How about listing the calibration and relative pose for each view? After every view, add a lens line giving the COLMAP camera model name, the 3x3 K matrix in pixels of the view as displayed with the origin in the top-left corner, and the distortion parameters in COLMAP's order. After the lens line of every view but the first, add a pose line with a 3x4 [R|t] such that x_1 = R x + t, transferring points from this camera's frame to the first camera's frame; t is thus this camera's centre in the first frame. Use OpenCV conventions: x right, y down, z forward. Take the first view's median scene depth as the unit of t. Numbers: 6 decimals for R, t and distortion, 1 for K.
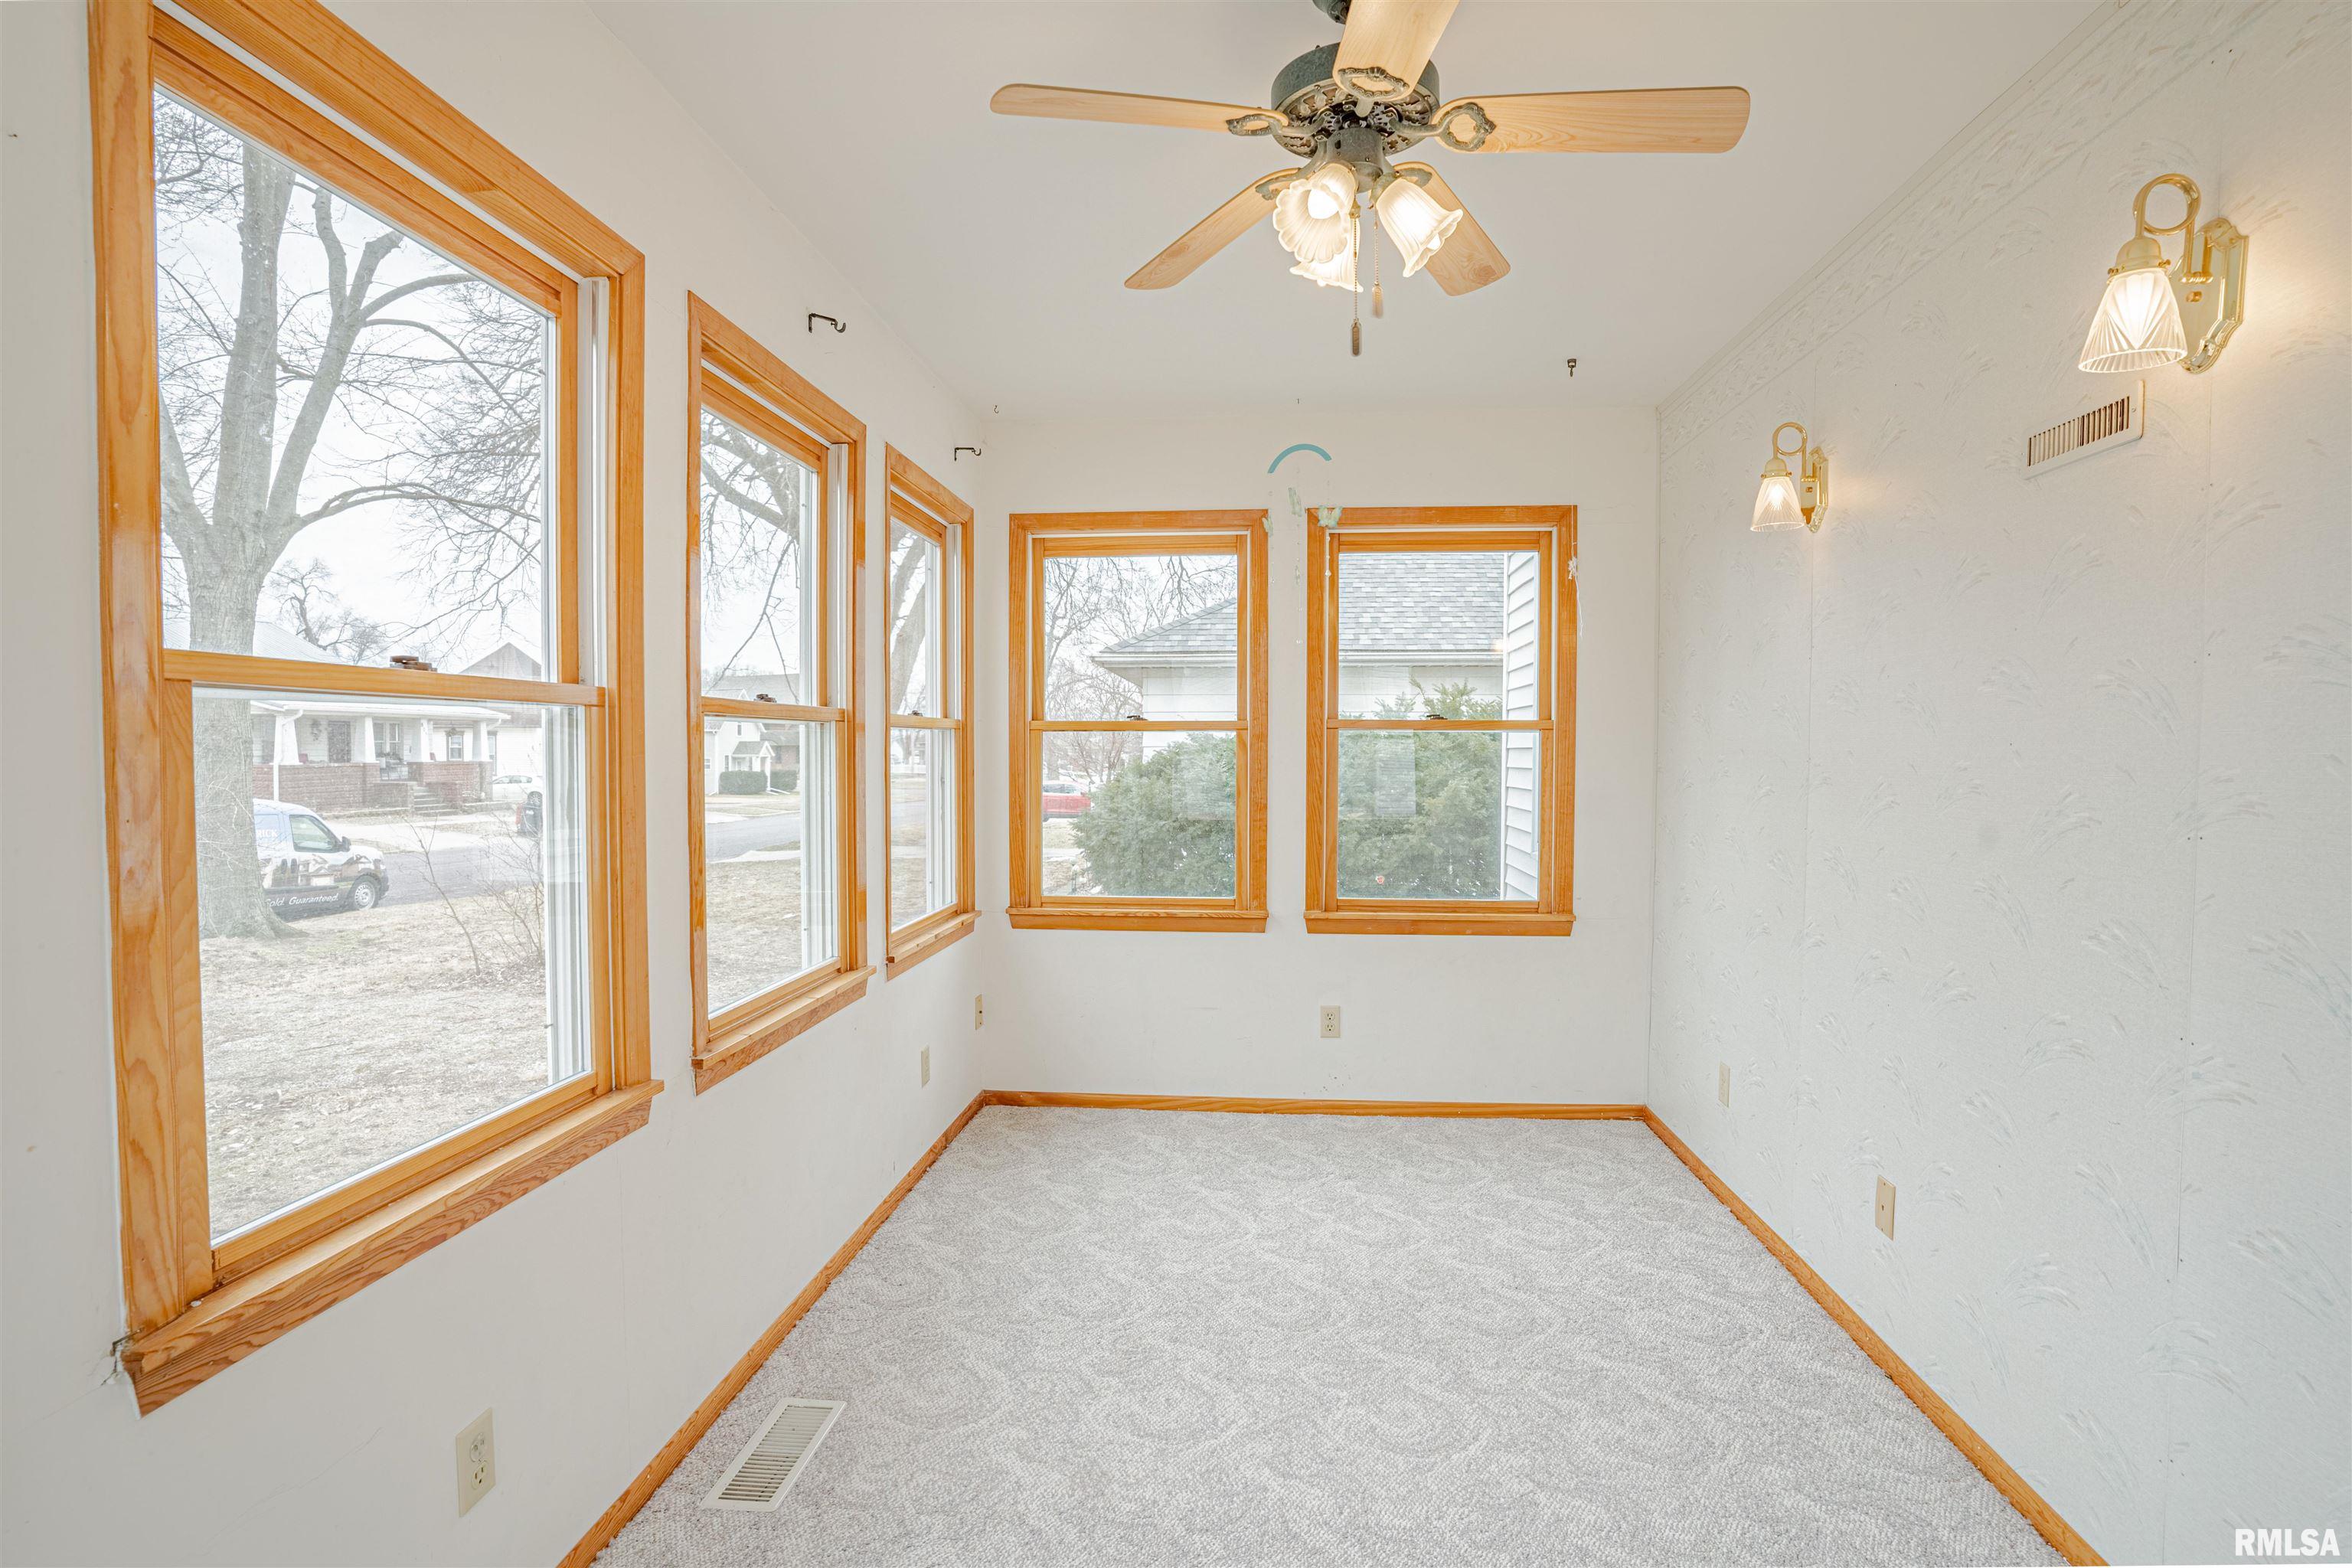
lens RADIAL K [[1177.4, 0, 1168.0], [0, 1177.4, 781.6], [0, 0, 1]] dist [-0.069468, 0.033186]
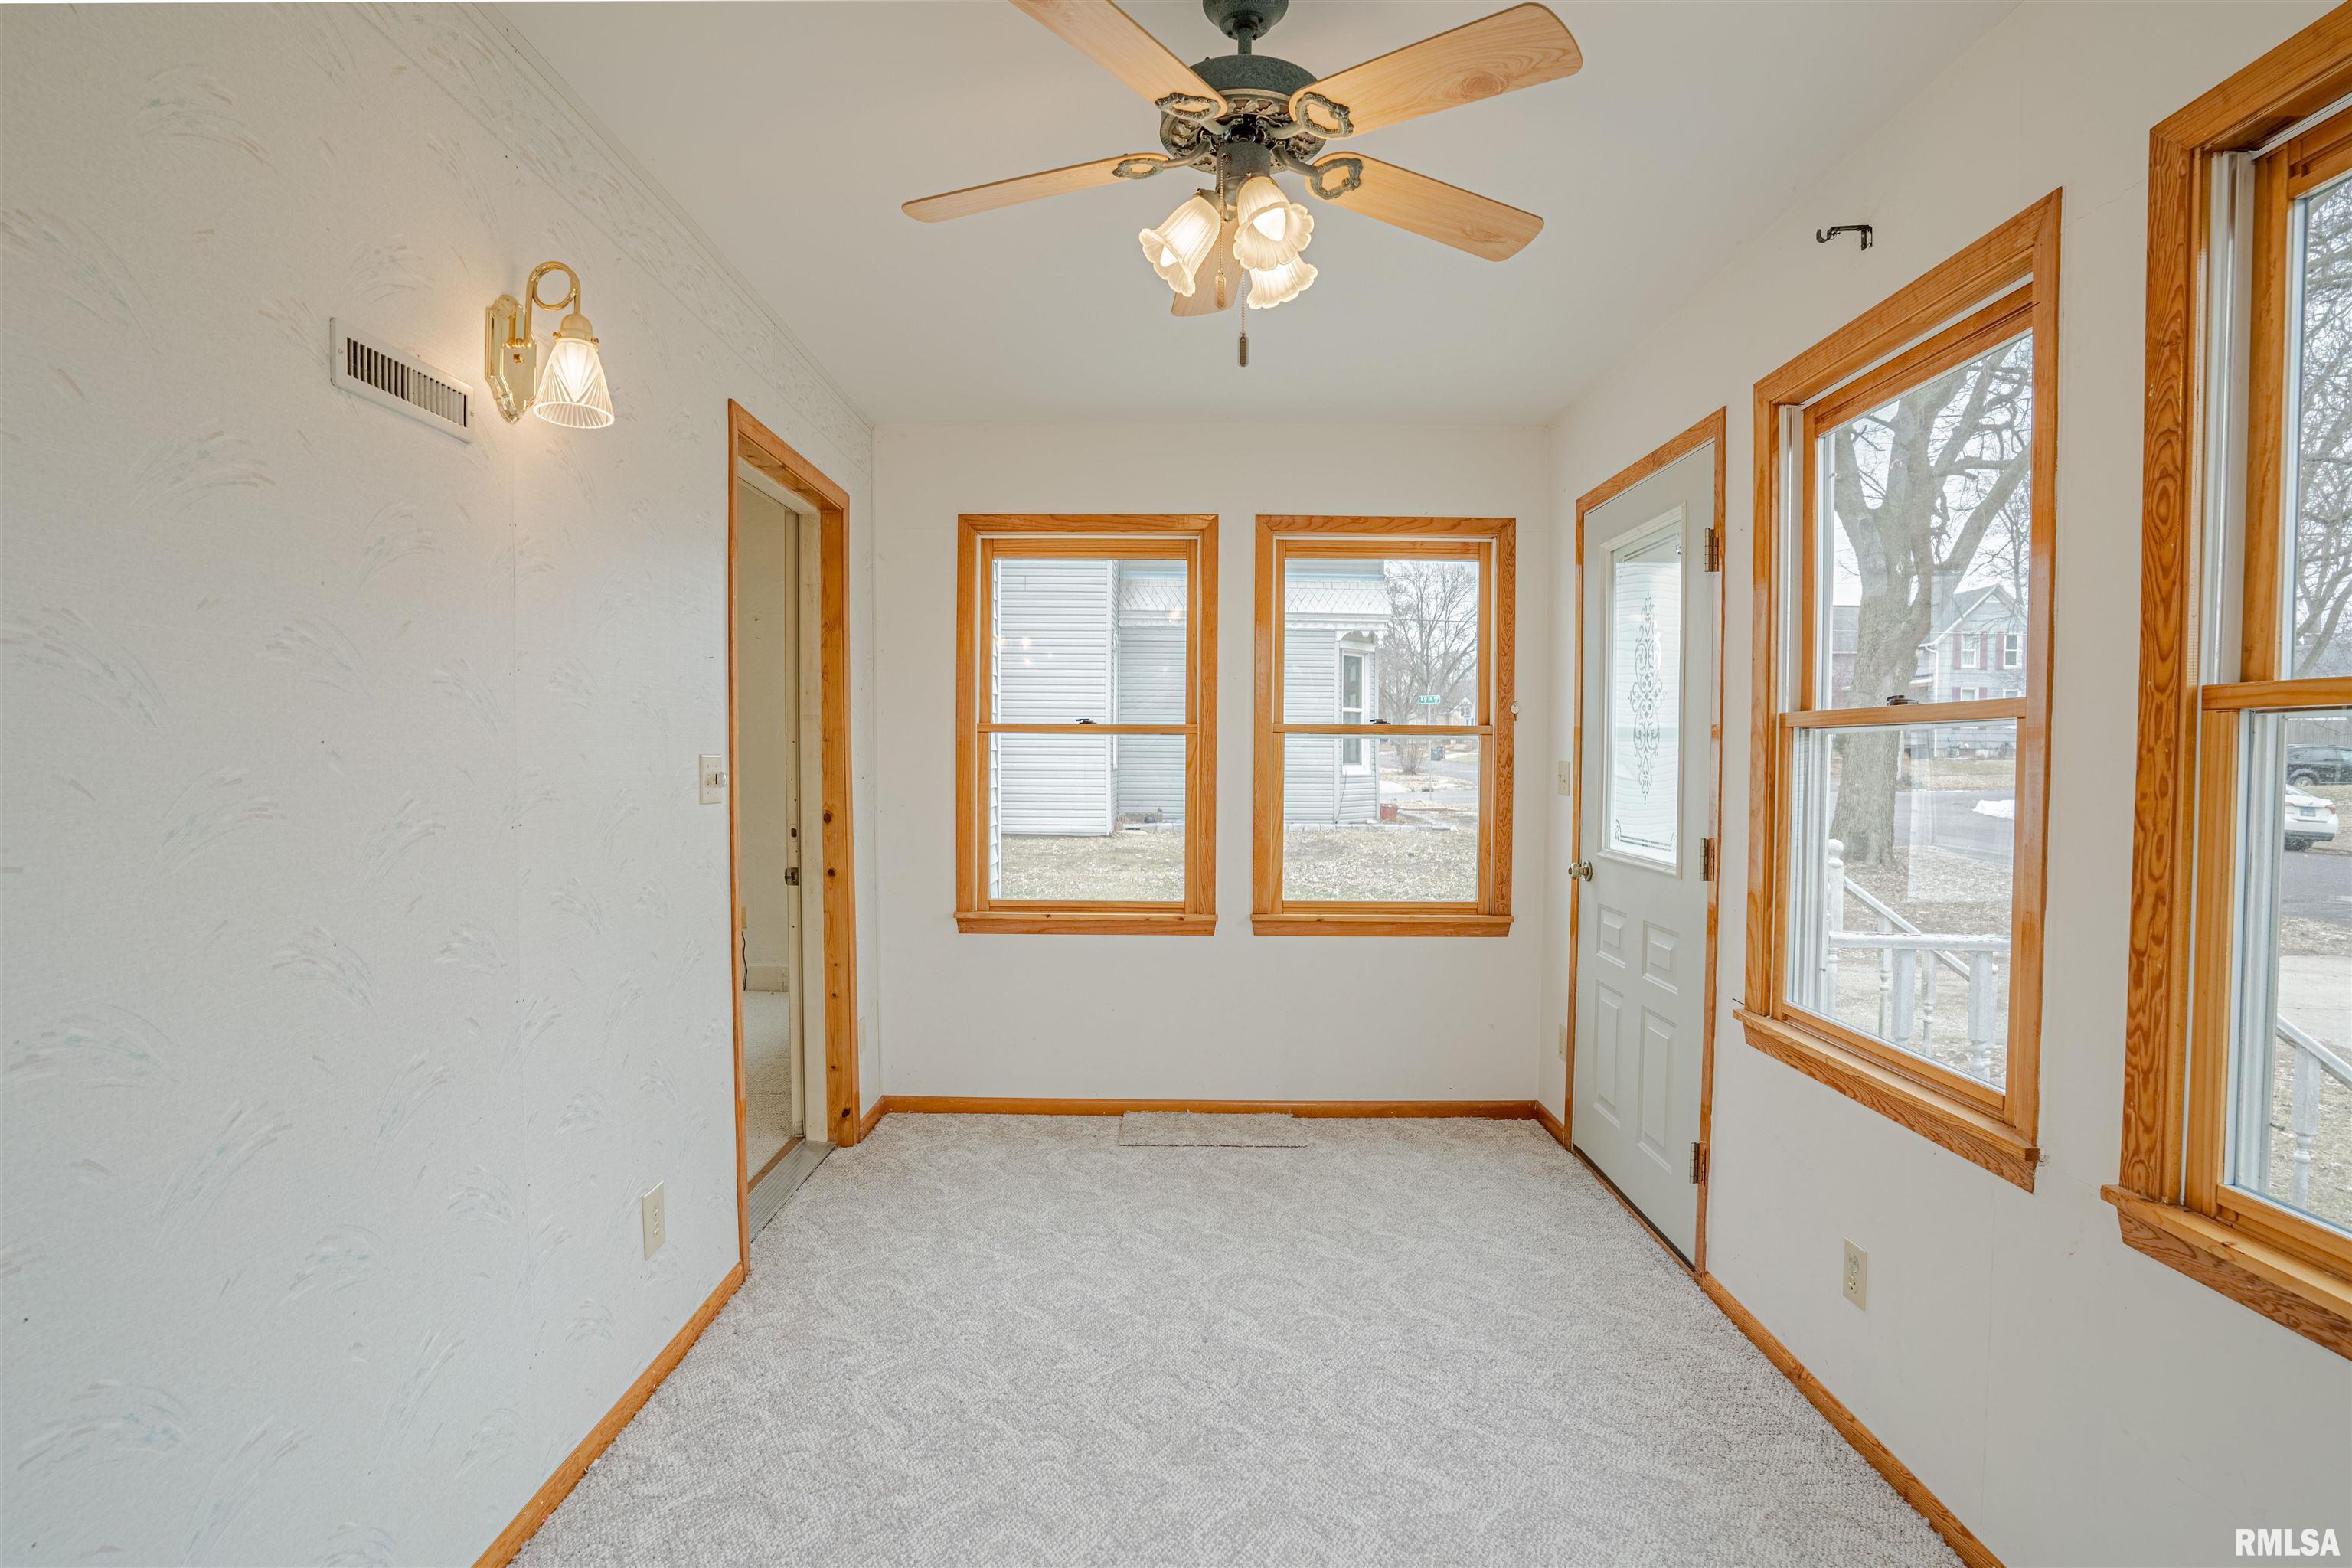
lens RADIAL K [[1177.4, 0, 1168.0], [0, 1177.4, 781.6], [0, 0, 1]] dist [-0.069468, 0.033186]
pose [[-0.996415, -0.005994, -0.084385, 0.301047], [-0.010456, 0.998564, 0.052537, -0.057466], [0.083949, 0.053231, -0.995047, 1.978409]]
